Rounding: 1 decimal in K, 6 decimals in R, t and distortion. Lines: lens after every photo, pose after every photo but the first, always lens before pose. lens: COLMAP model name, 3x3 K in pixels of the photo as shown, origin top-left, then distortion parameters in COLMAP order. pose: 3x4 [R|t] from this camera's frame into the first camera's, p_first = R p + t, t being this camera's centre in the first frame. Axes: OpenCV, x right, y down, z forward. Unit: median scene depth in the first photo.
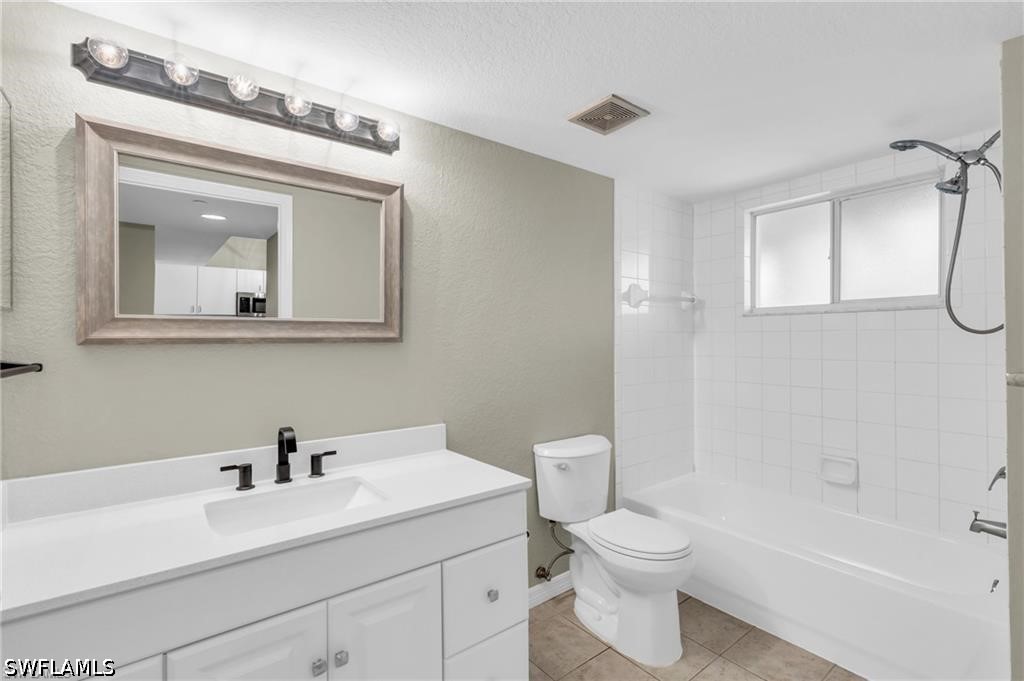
lens RADIAL K [[461.3, 0, 480.6], [0, 461.3, 335.2], [0, 0, 1]] dist [-0.002328, -0.000234]
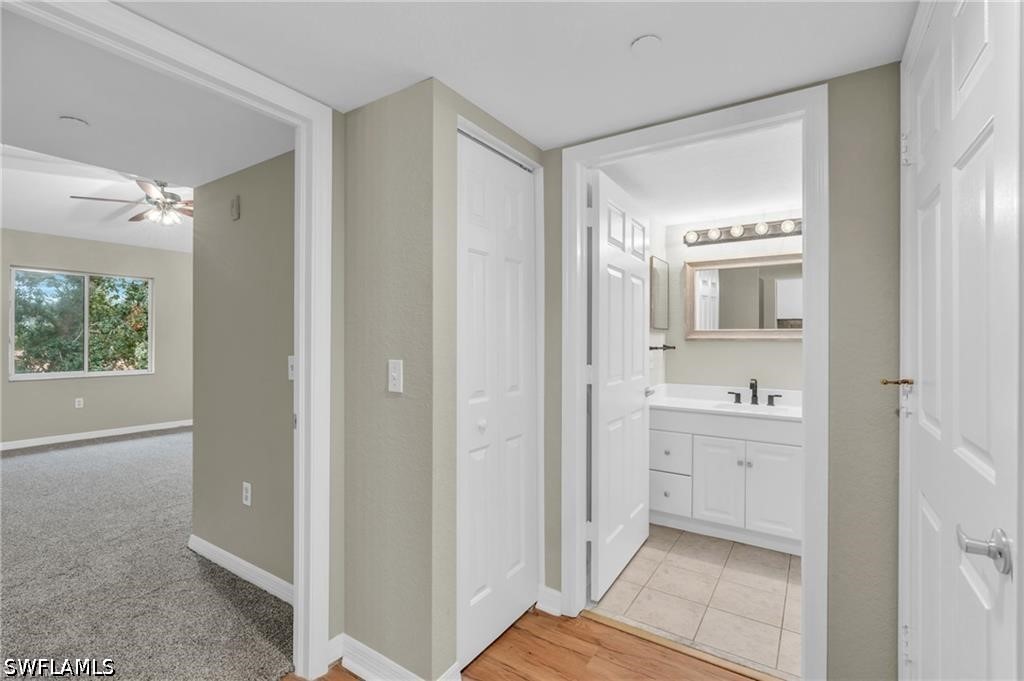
lens RADIAL K [[454.7, 0, 536.7], [0, 454.7, 339.4], [0, 0, 1]] dist [-0.004033, -0.000526]
pose [[0.380592, 0.006540, -0.924720, 1.273410], [-0.002894, 0.999979, 0.005881, -0.000925], [0.924738, 0.000438, 0.380603, -0.848866]]
